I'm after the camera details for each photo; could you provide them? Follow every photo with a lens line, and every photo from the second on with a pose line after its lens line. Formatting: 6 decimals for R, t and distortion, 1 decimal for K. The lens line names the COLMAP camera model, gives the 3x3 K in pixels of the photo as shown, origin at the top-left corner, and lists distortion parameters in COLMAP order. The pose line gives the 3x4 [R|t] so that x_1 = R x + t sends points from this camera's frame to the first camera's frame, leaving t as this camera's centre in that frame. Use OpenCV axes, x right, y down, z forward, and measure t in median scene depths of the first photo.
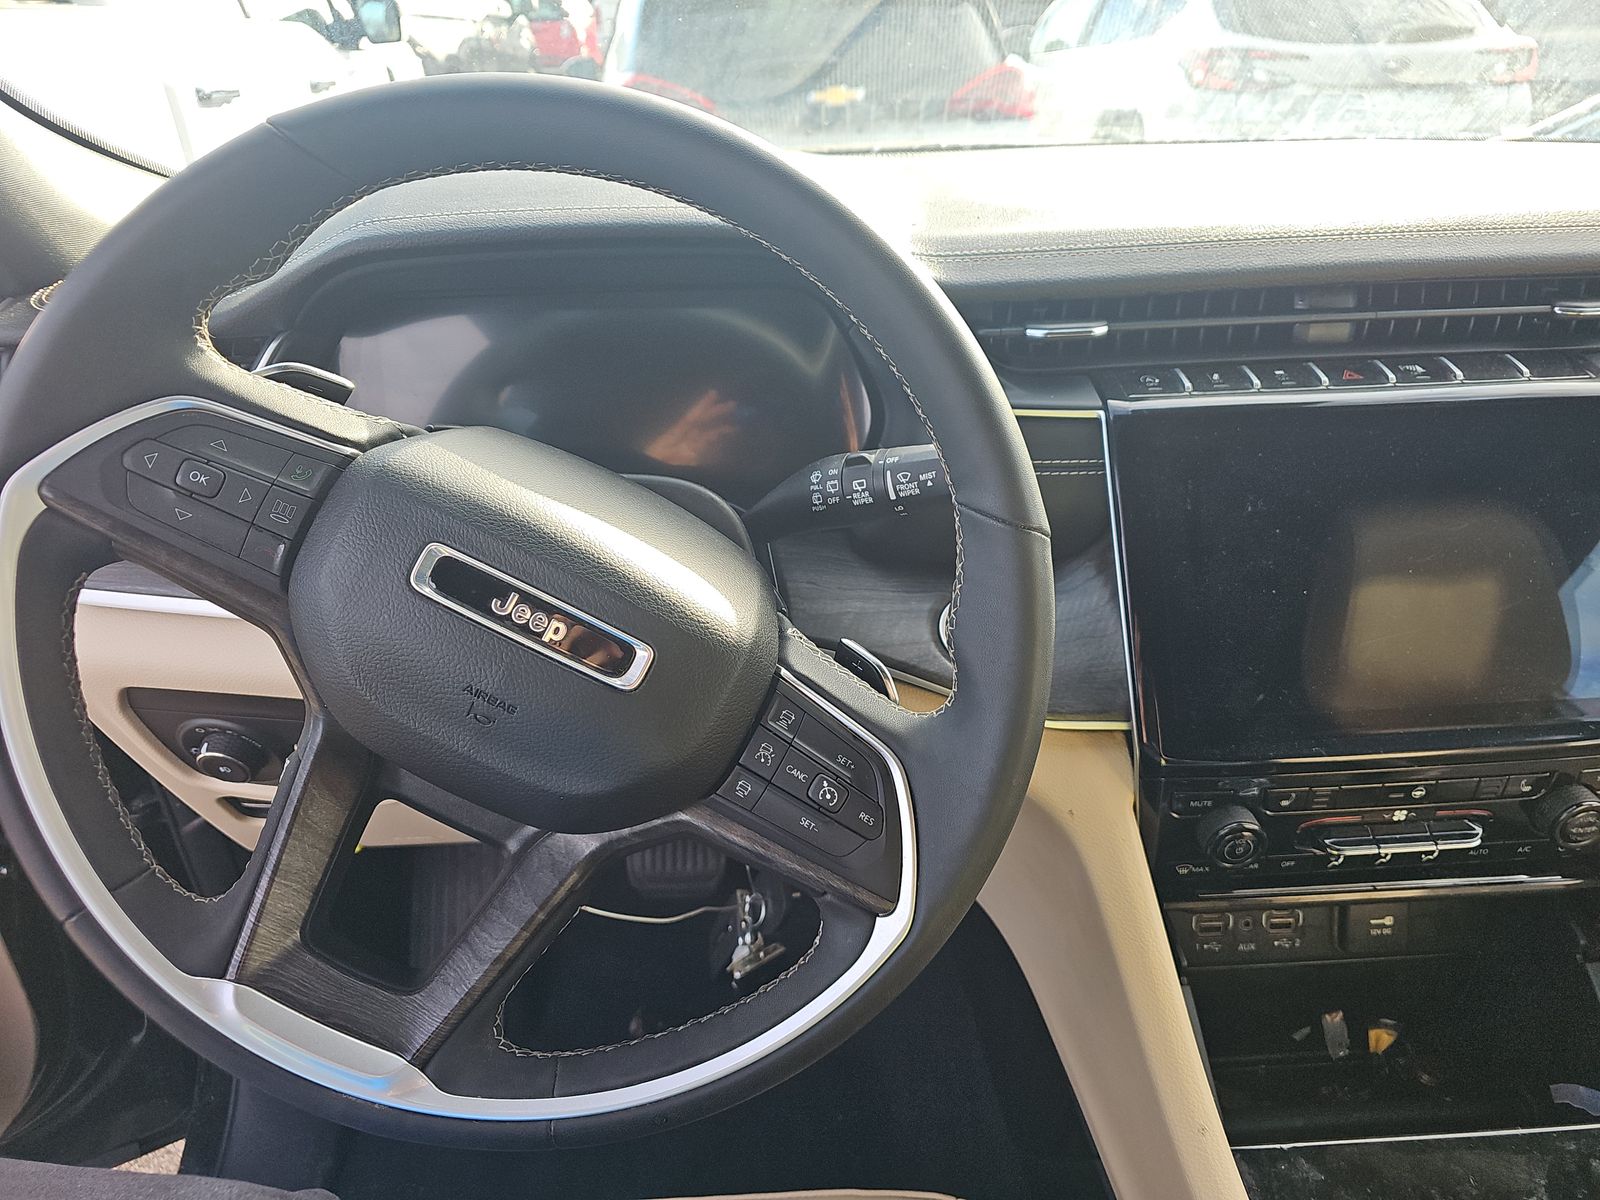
lens RADIAL K [[1061.7, 0, 794.1], [0, 1061.7, 605.6], [0, 0, 1]] dist [0.041646, -0.030466]
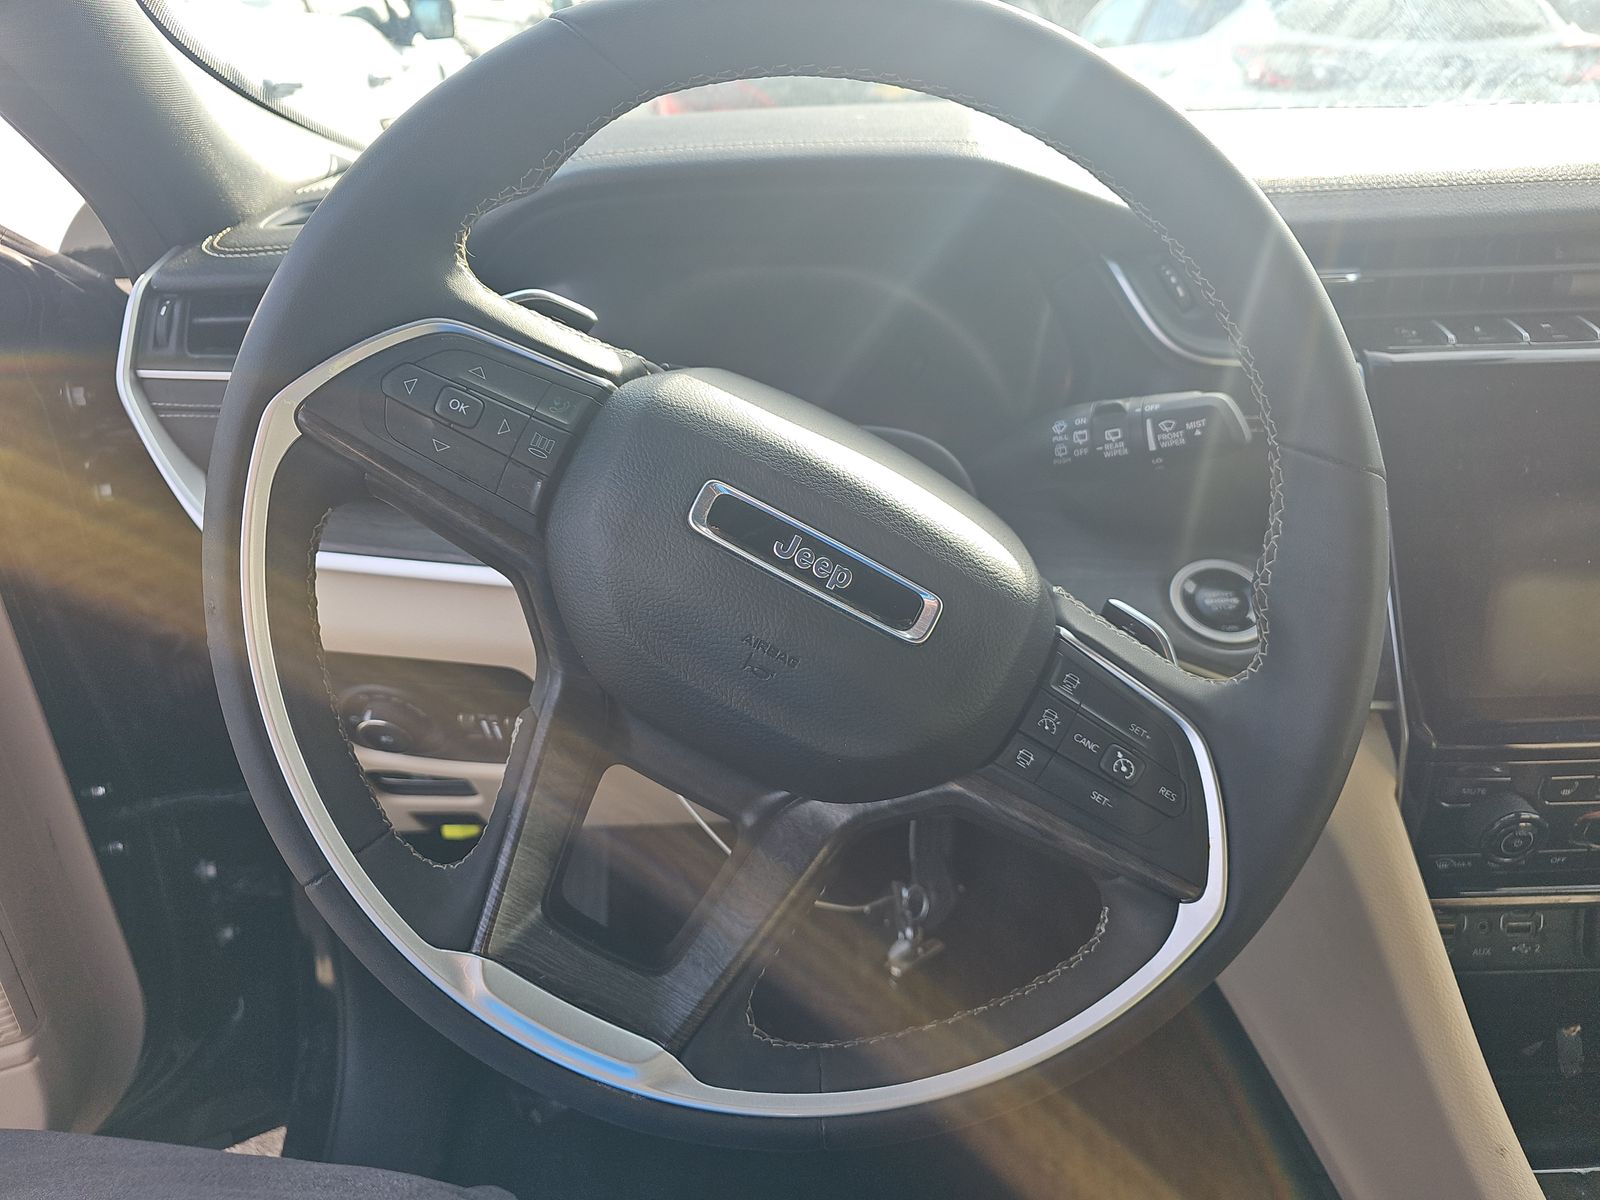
lens RADIAL K [[1061.7, 0, 785.3], [0, 1061.7, 593.0], [0, 0, 1]] dist [0.041646, -0.030466]
pose [[0.999587, 0.014338, -0.024908, -0.224119], [-0.014698, 0.999790, -0.014299, 0.045794], [0.024698, 0.014659, 0.999587, 0.081319]]
